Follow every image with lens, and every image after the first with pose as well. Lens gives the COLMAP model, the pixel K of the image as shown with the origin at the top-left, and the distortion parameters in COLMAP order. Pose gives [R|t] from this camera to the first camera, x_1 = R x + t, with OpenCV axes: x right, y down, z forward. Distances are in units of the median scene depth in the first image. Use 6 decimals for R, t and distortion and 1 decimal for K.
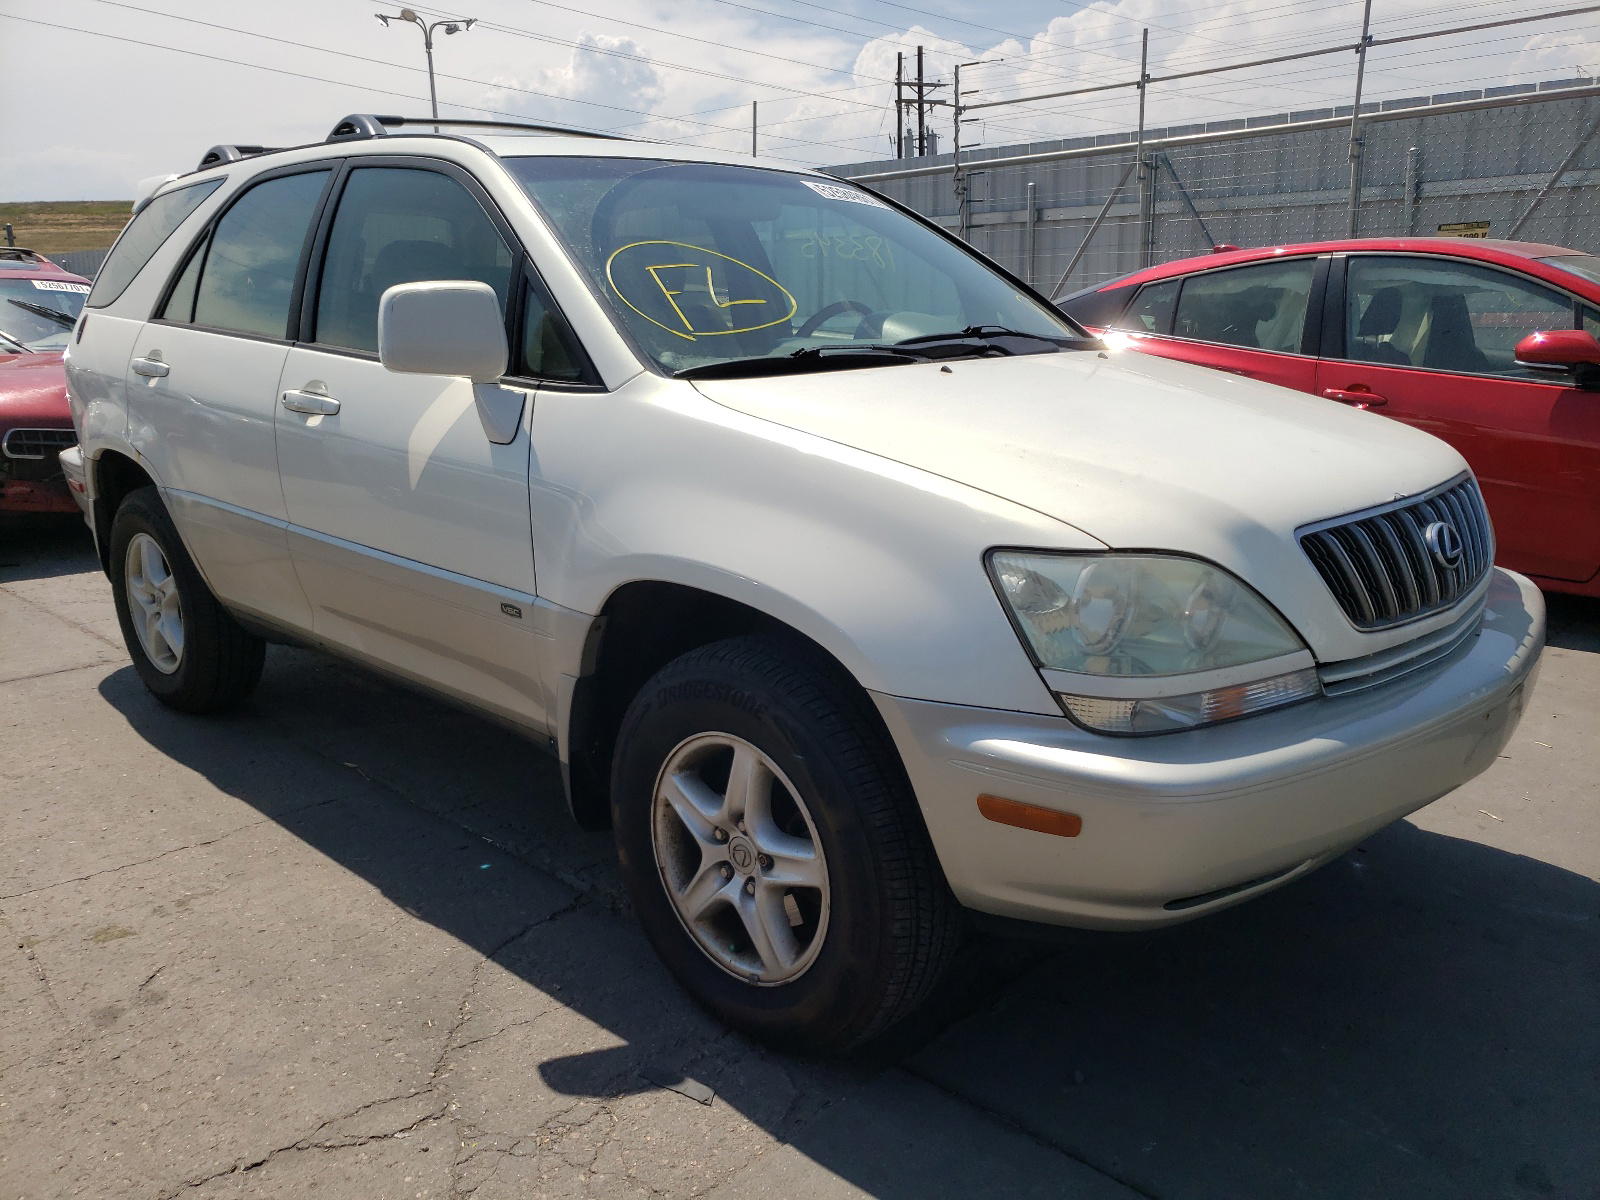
lens RADIAL K [[1248.2, 0, 804.4], [0, 1248.2, 594.3], [0, 0, 1]] dist [0.010085, -0.009648]
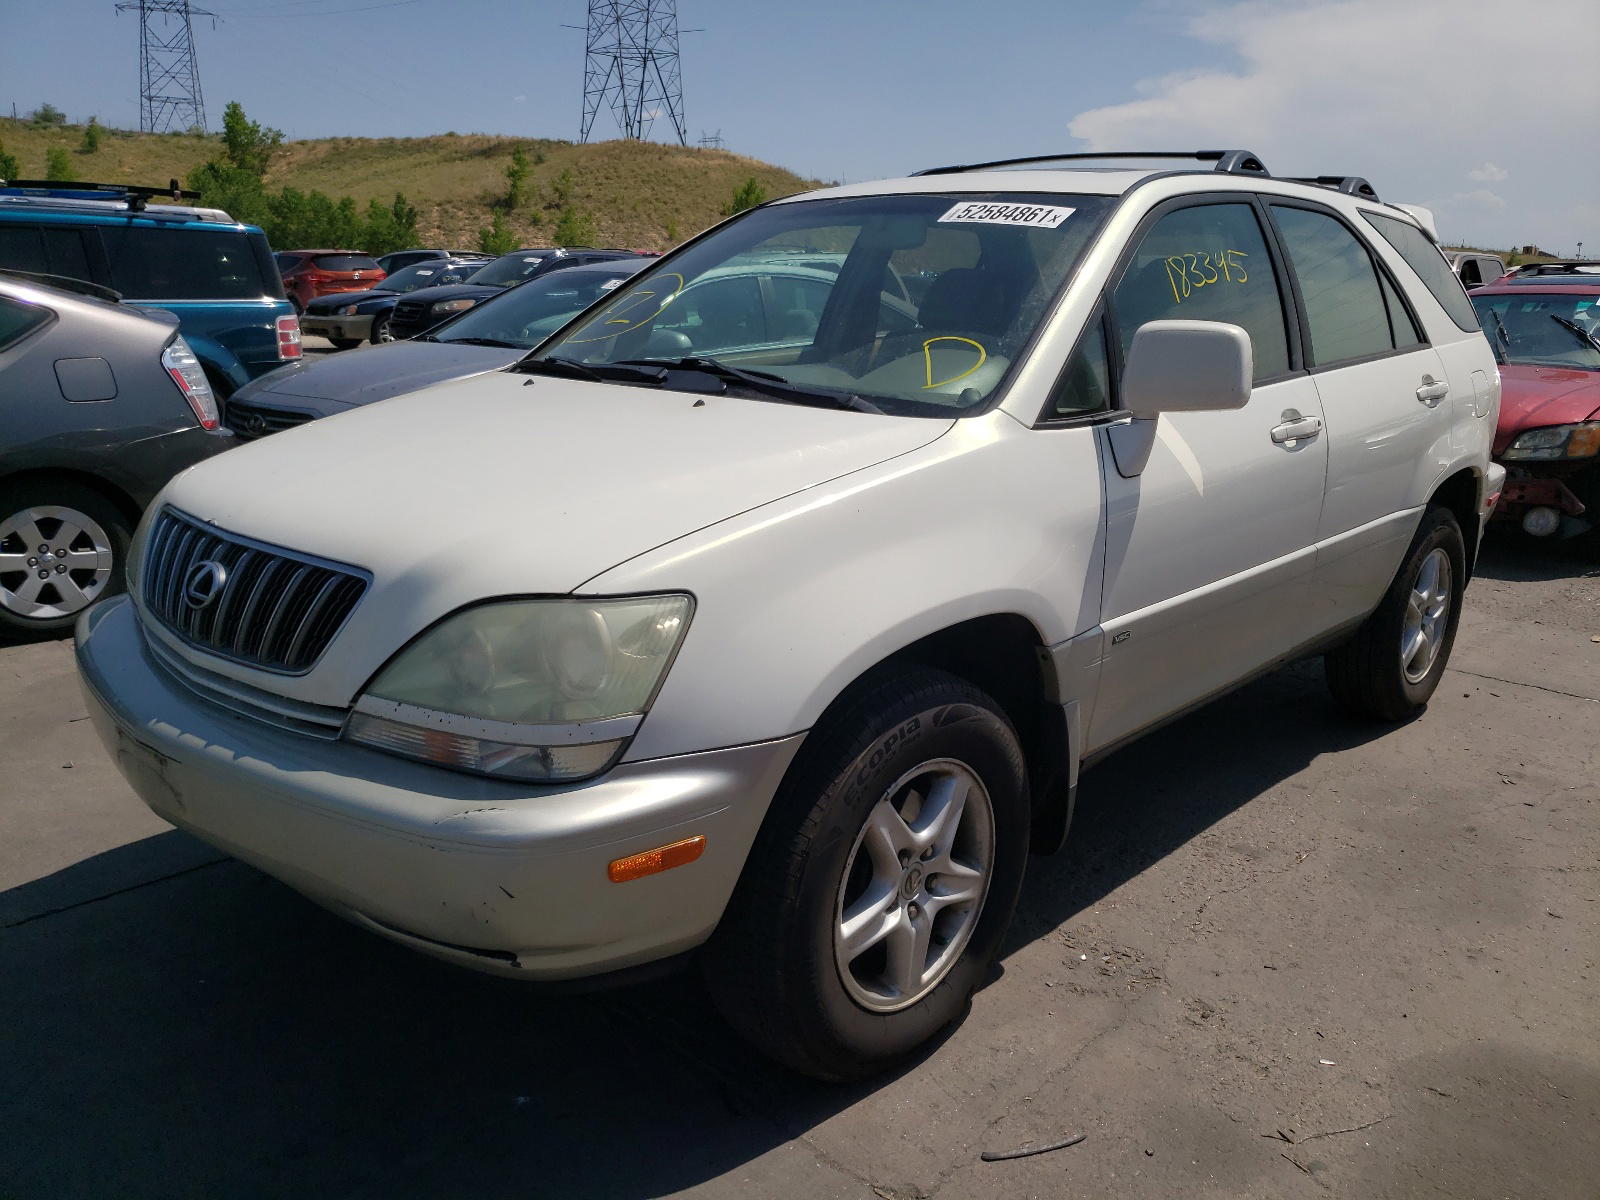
lens RADIAL K [[1248.2, 0, 815.9], [0, 1248.2, 596.2], [0, 0, 1]] dist [0.010085, -0.009648]
pose [[0.005618, 0.246244, -0.969192, 1.399177], [-0.263154, 0.935409, 0.236136, -0.370434], [0.964738, 0.253720, 0.070055, 1.333702]]
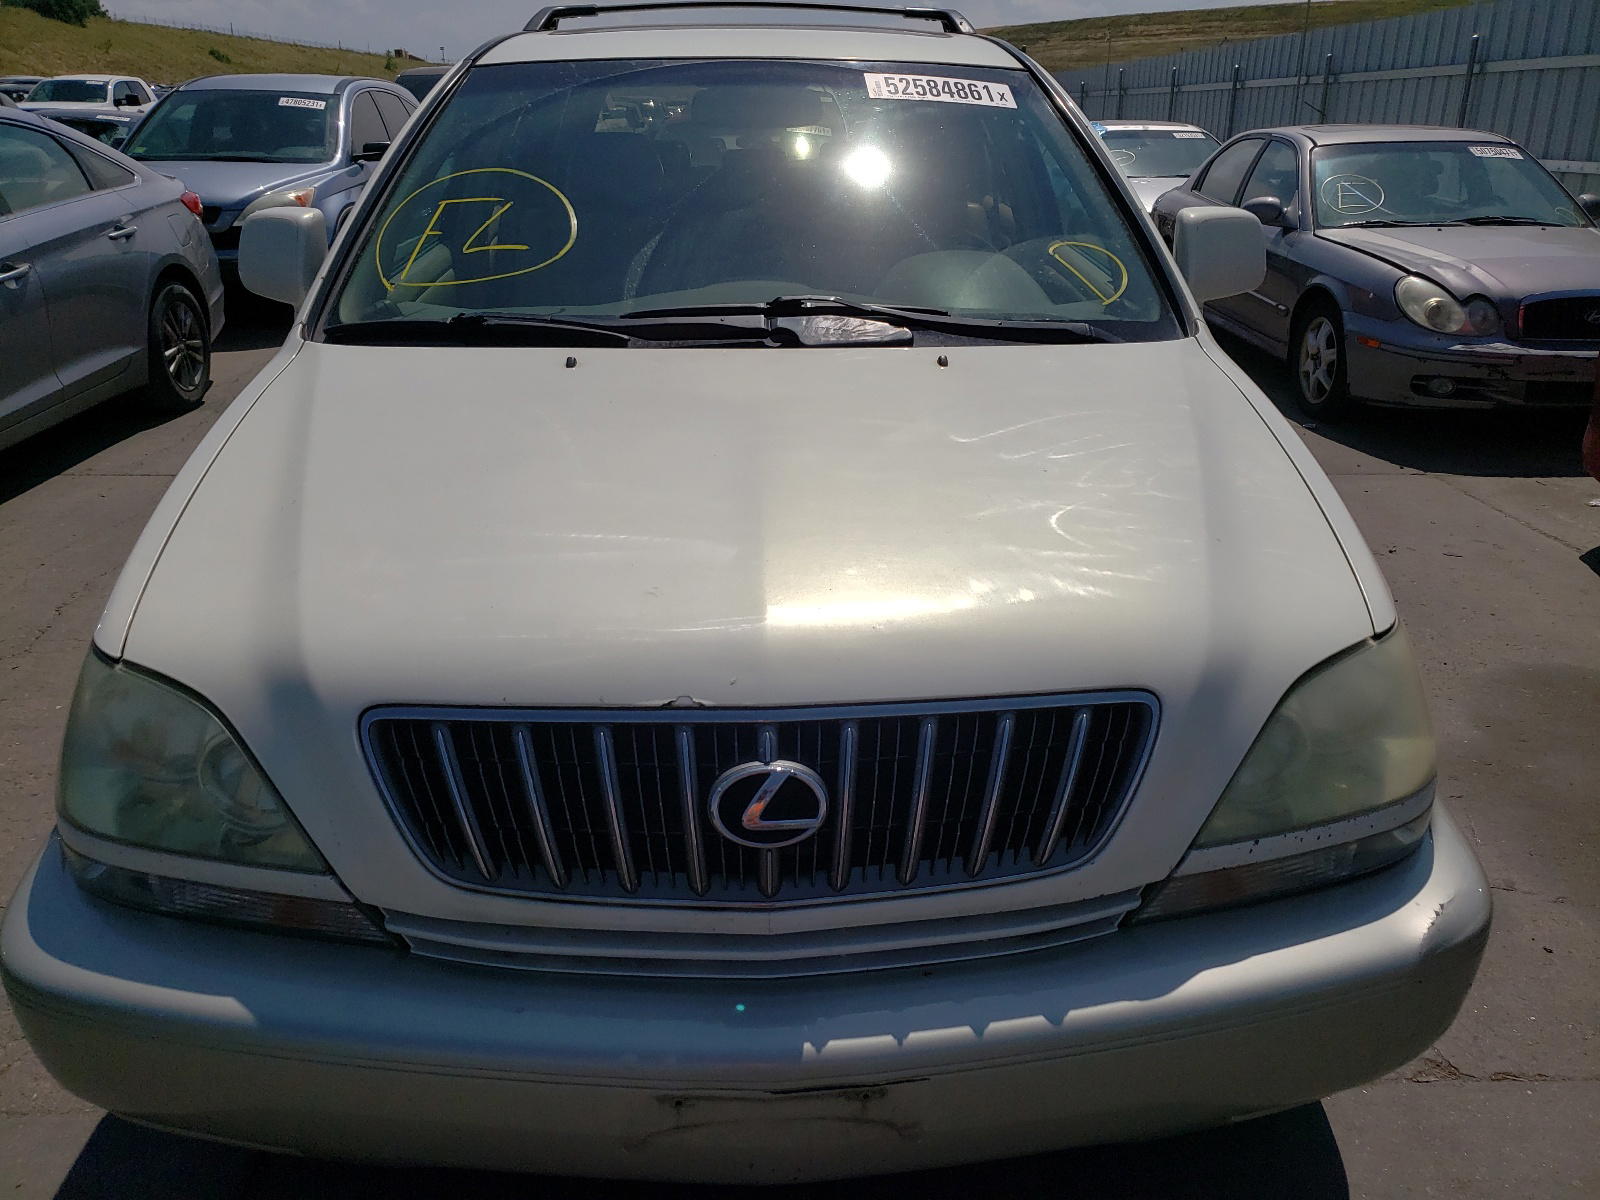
lens RADIAL K [[1248.2, 0, 806.7], [0, 1248.2, 610.2], [0, 0, 1]] dist [0.010085, -0.009648]
pose [[0.731087, 0.264871, -0.628772, 0.824591], [-0.176258, 0.963607, 0.200983, -0.234738], [0.659124, -0.036110, 0.751167, 0.554175]]
